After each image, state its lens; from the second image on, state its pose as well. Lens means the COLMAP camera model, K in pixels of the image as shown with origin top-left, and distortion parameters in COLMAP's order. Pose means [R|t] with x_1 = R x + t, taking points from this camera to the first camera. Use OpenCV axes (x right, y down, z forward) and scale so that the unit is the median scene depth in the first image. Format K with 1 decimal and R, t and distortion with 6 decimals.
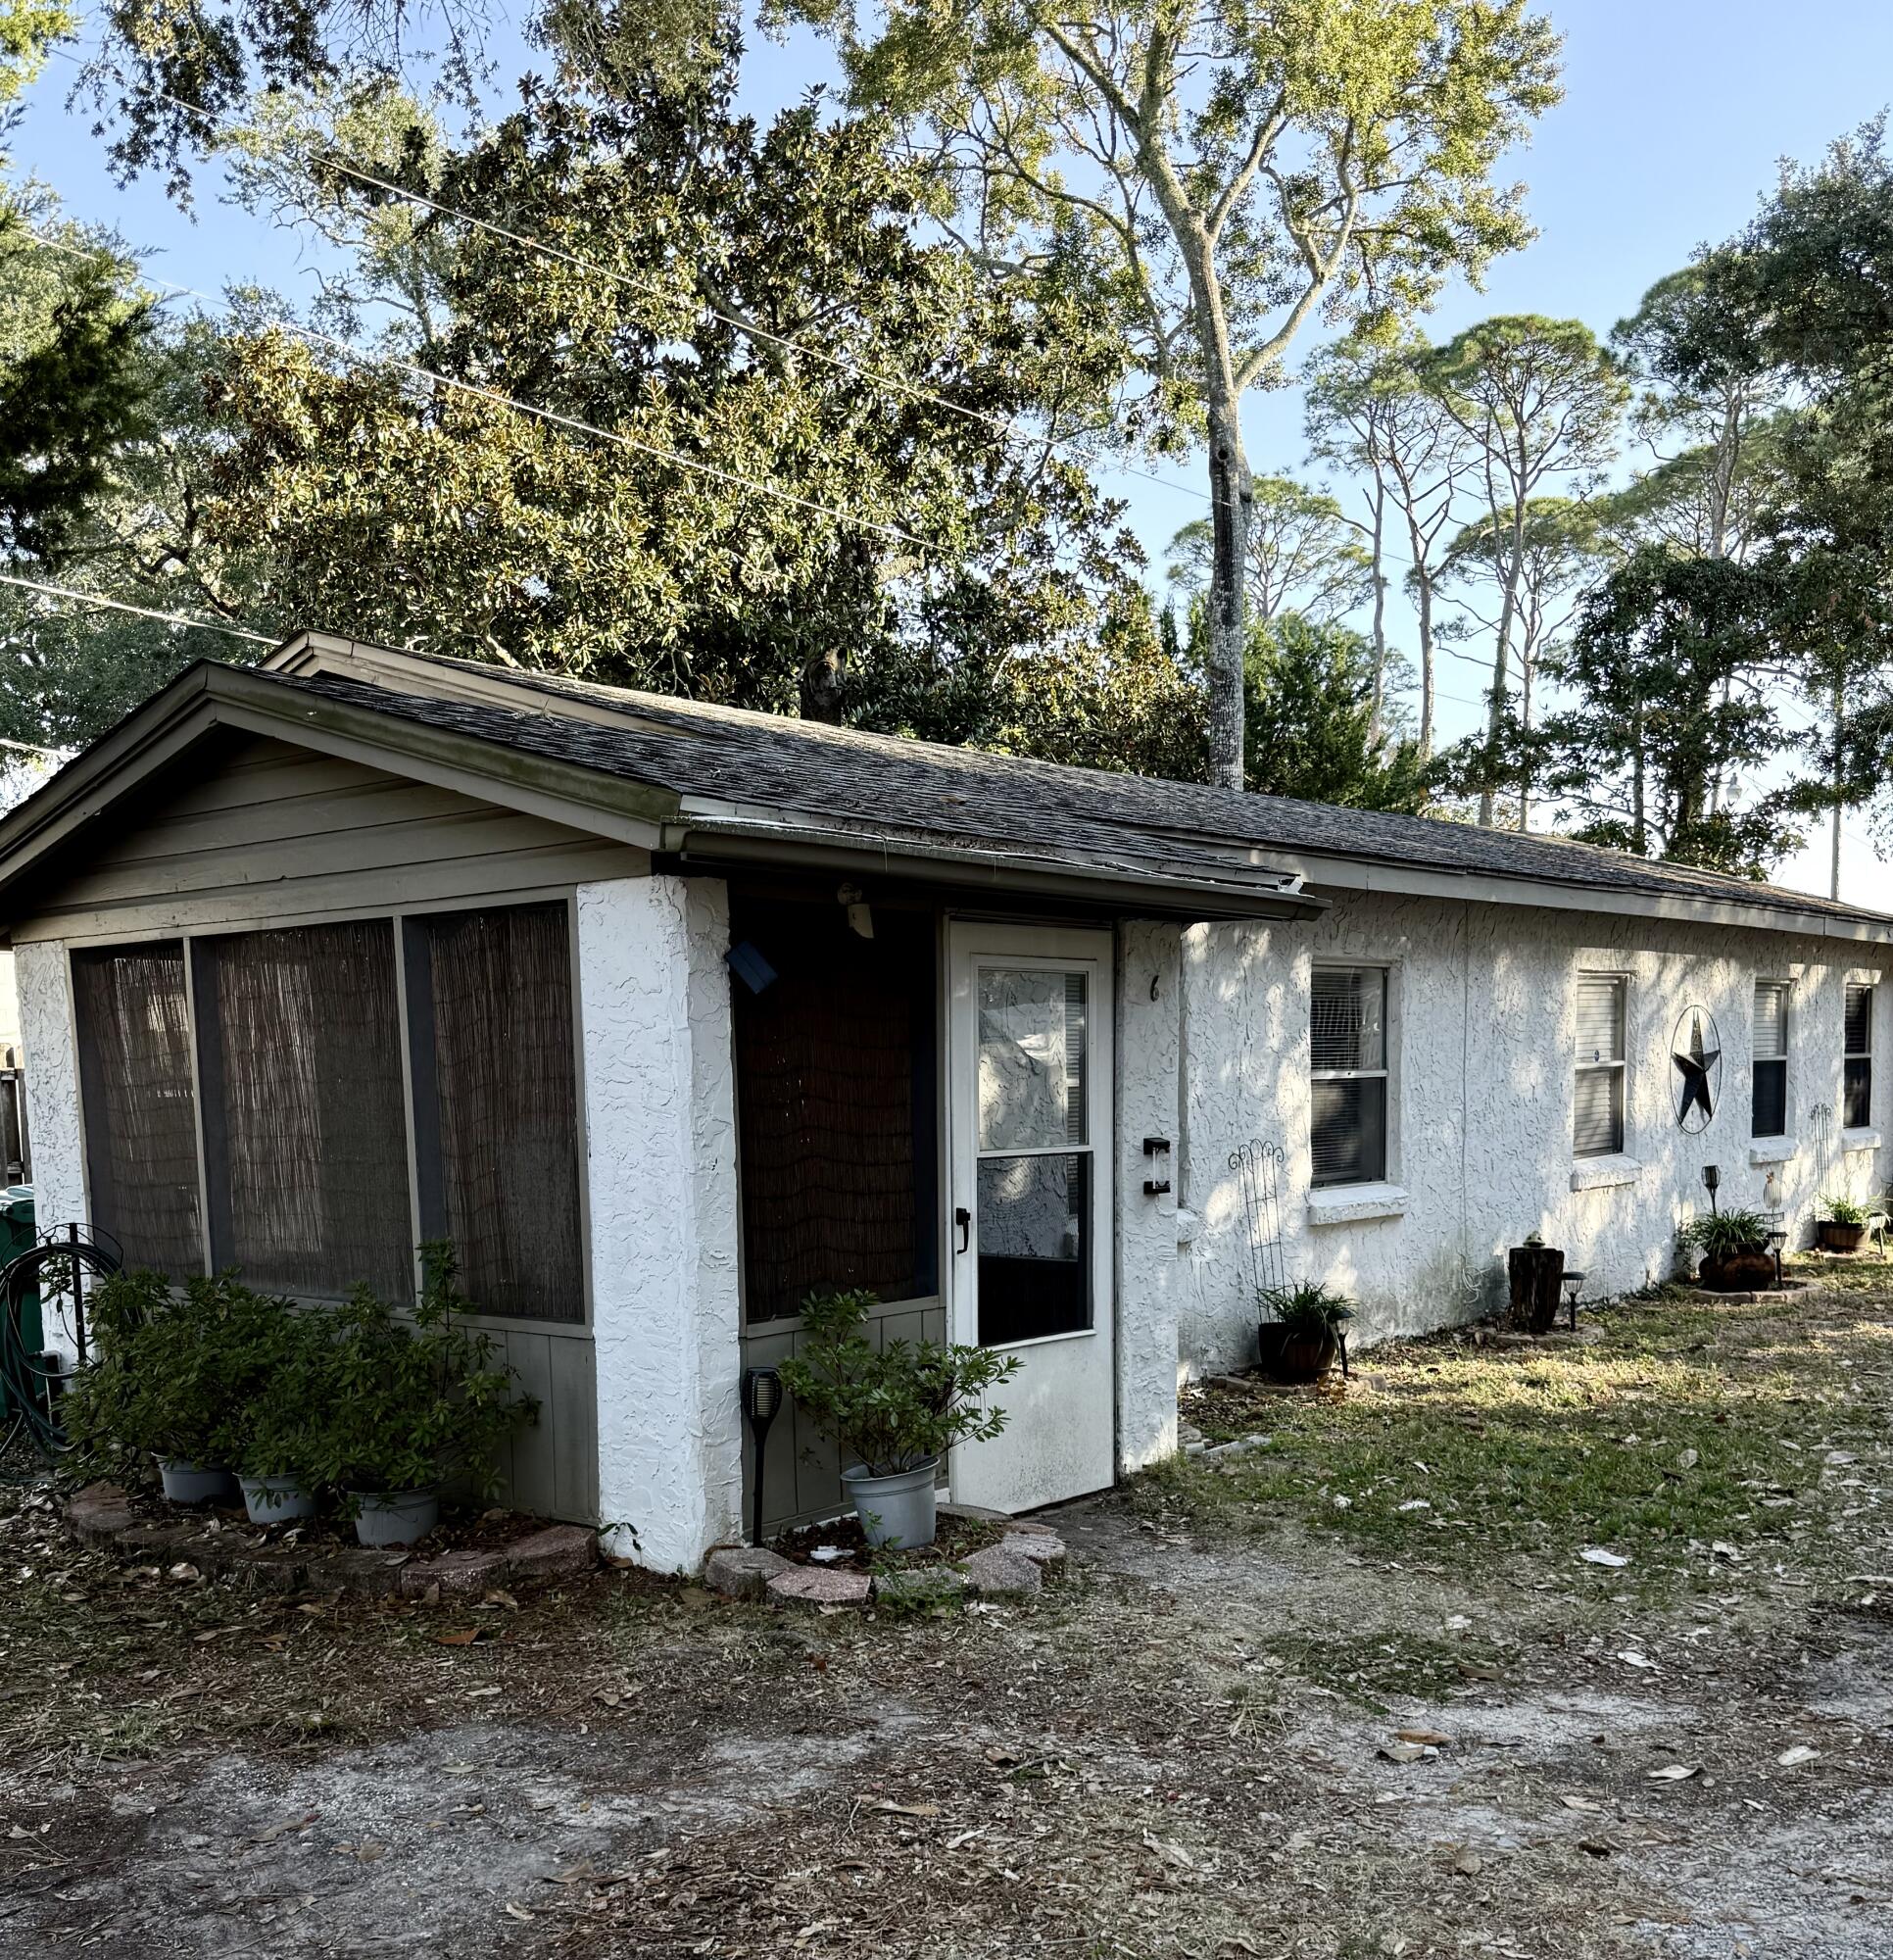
lens RADIAL K [[1979.0, 0, 946.1], [0, 1979.0, 1292.1], [0, 0, 1]] dist [0.008426, -0.017518]
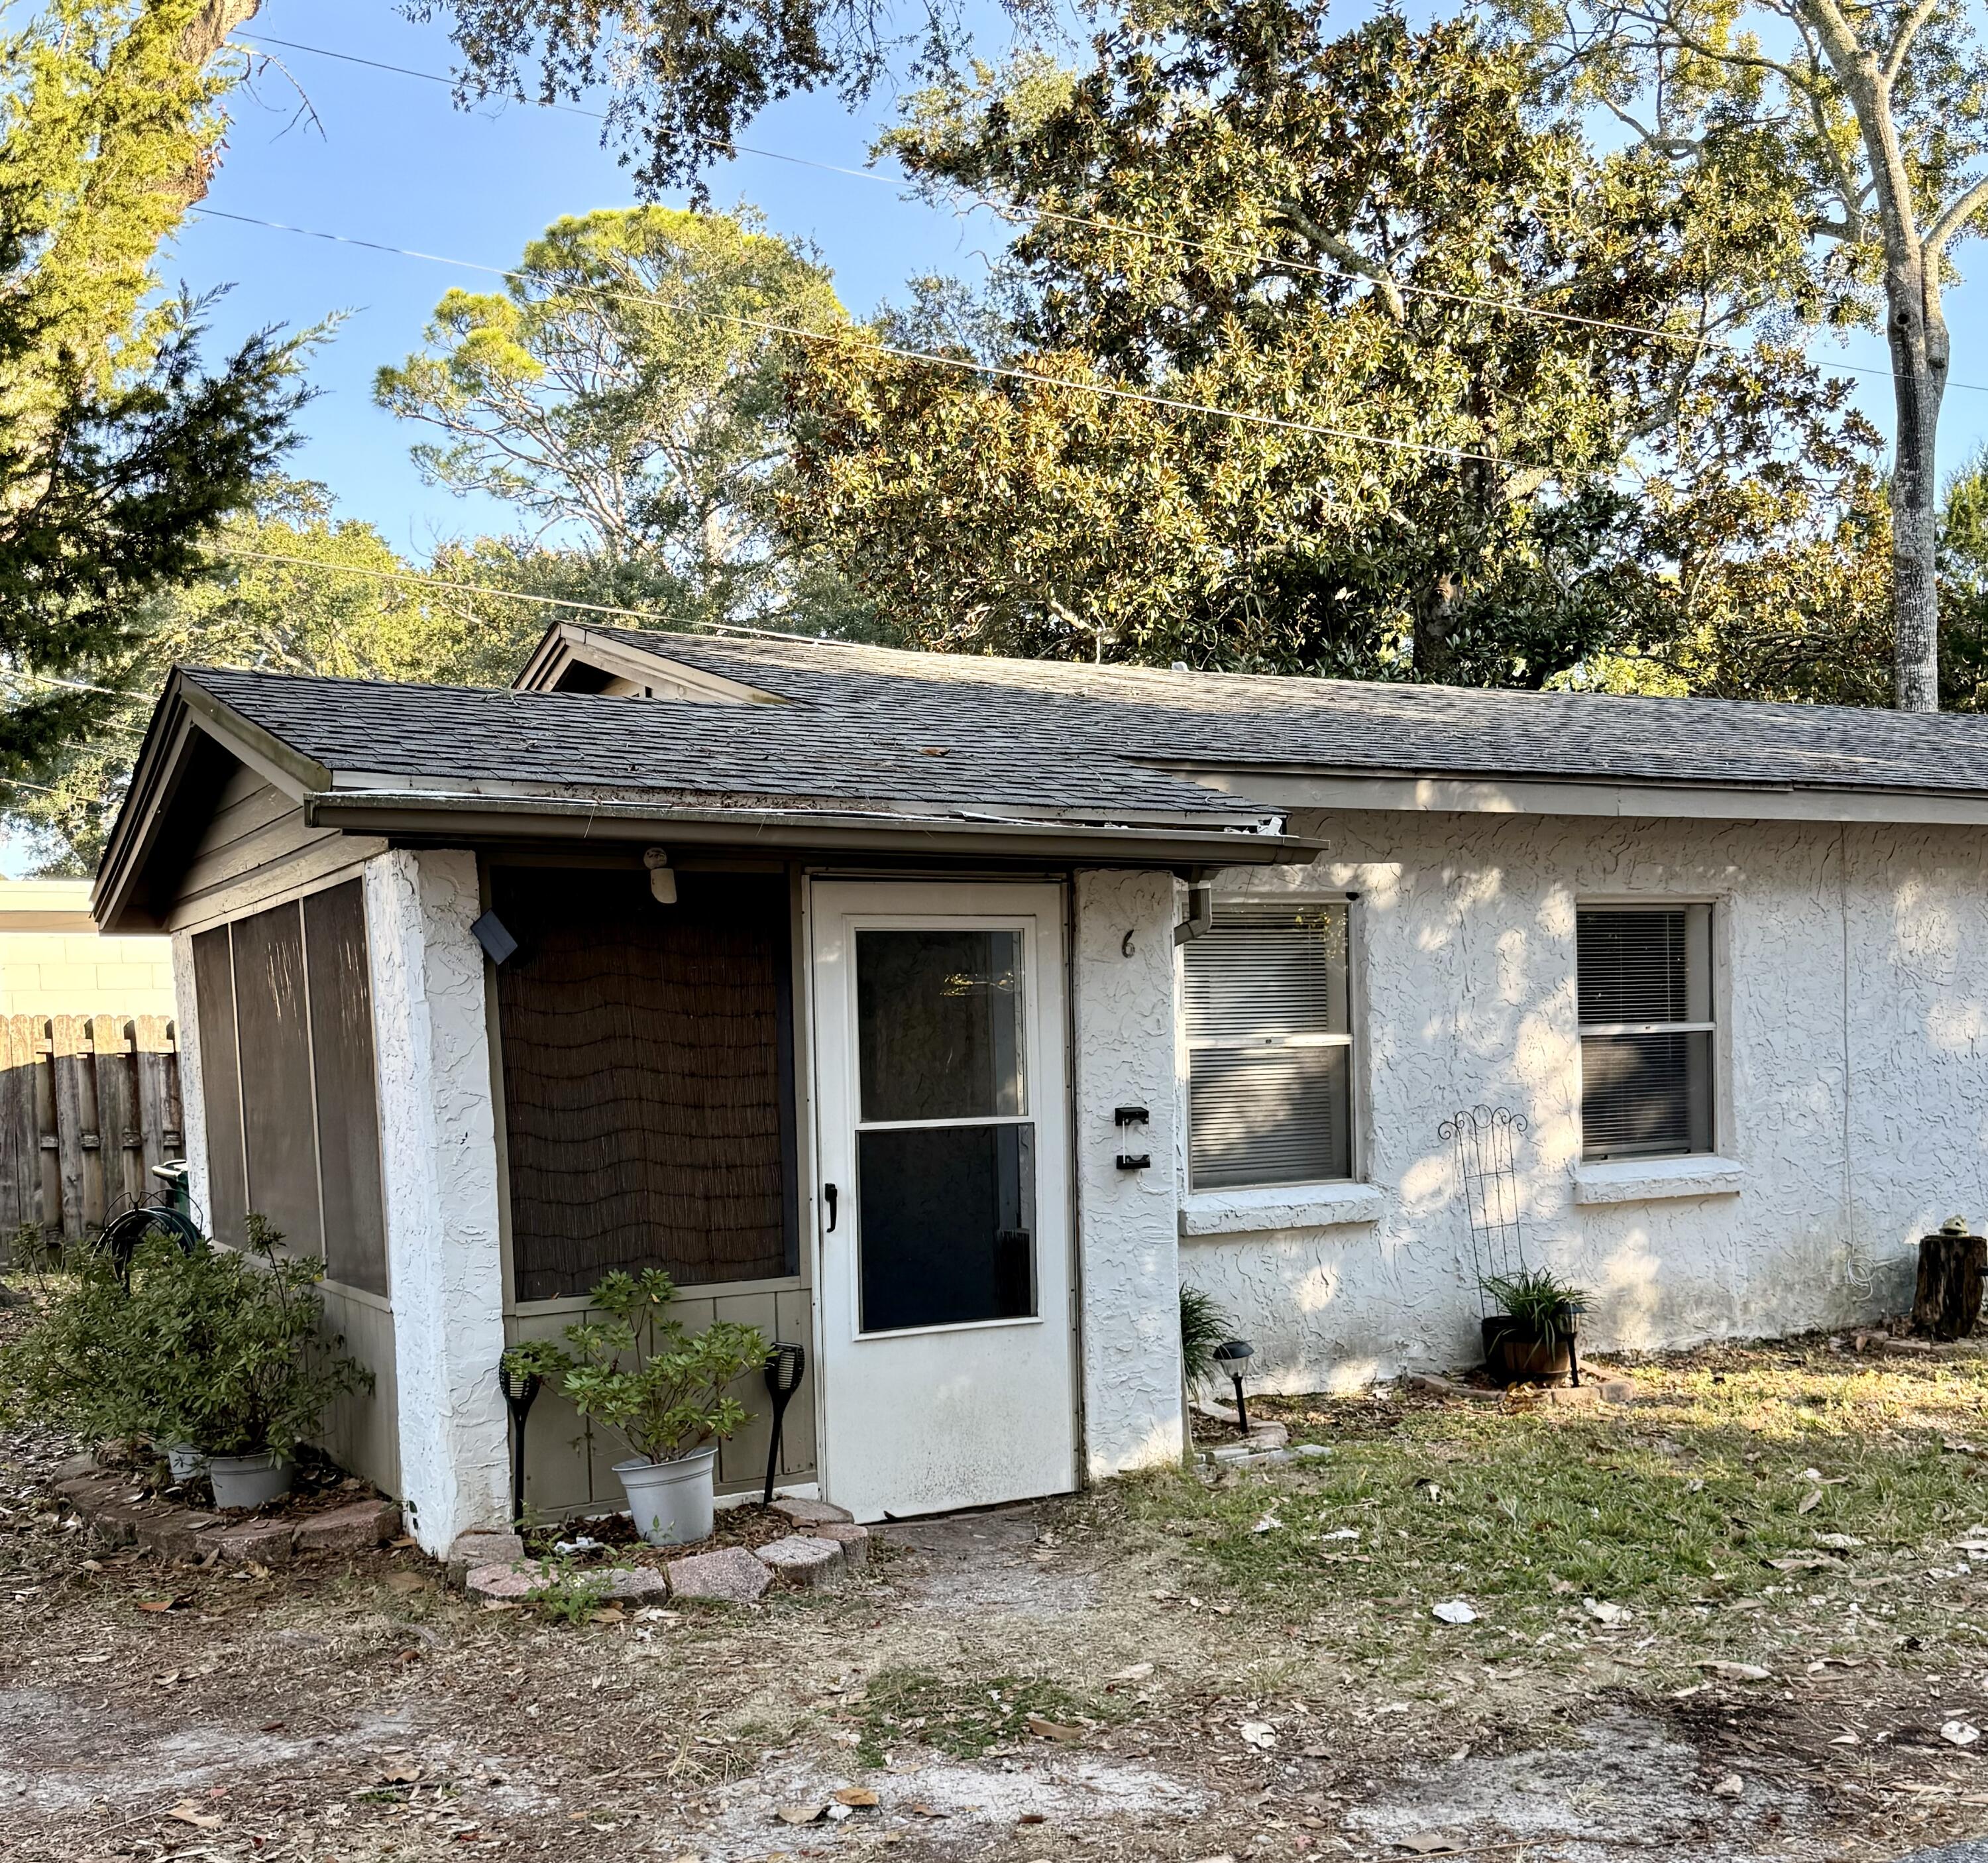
lens RADIAL K [[2072.9, 0, 992.4], [0, 2072.9, 1145.9], [0, 0, 1]] dist [0.128427, -0.247893]
pose [[0.943342, 0.001407, -0.331820, 0.219326], [-0.020282, 0.998366, -0.053424, -0.004879], [0.331202, 0.057127, 0.941829, 0.050619]]
